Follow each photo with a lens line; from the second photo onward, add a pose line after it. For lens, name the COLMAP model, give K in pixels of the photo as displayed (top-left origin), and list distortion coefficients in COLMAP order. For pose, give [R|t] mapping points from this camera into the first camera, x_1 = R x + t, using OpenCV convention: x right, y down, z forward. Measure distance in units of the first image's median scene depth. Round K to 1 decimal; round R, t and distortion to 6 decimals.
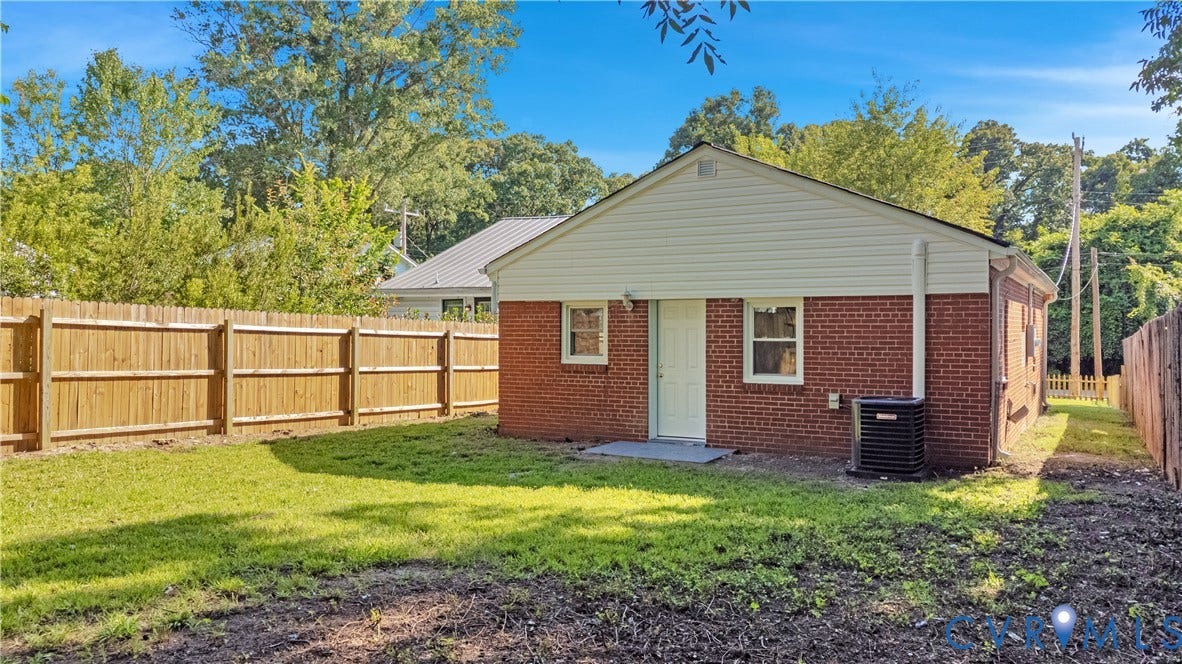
lens RADIAL K [[872.5, 0, 587.9], [0, 872.5, 334.2], [0, 0, 1]] dist [0.056612, -0.000590]
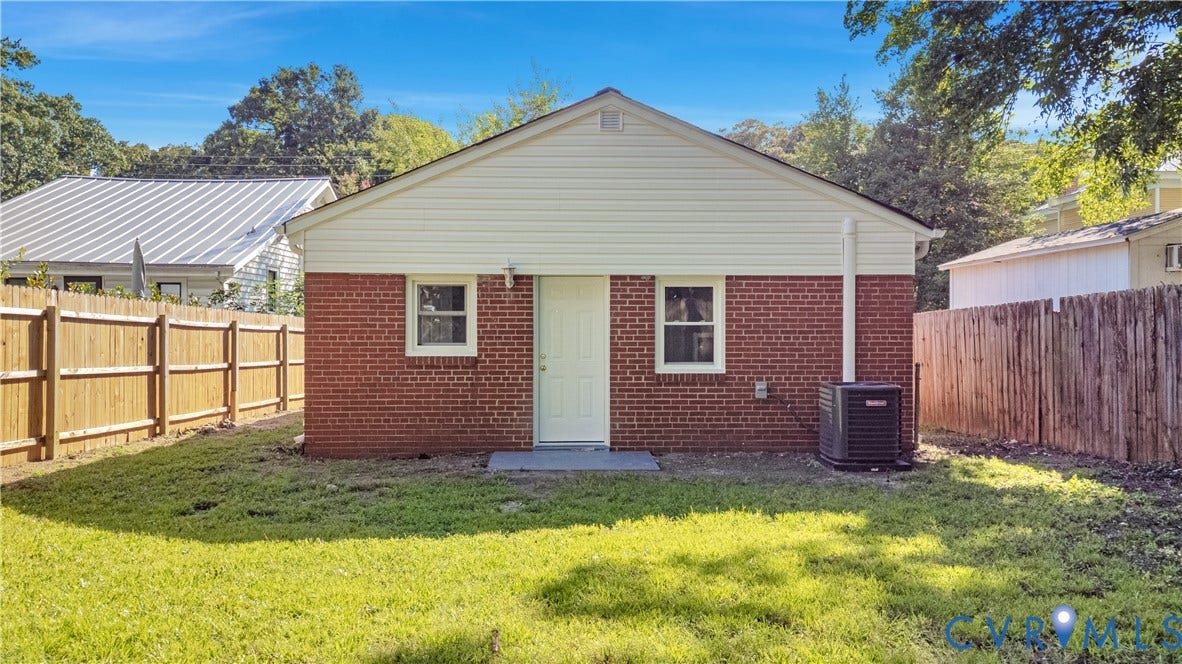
lens RADIAL K [[872.5, 0, 587.9], [0, 872.5, 334.2], [0, 0, 1]] dist [0.056612, -0.000590]
pose [[0.856803, -0.003921, 0.515630, -0.318324], [0.002737, 0.999992, 0.003056, 0.013636], [-0.515637, -0.001207, 0.856806, 0.288779]]
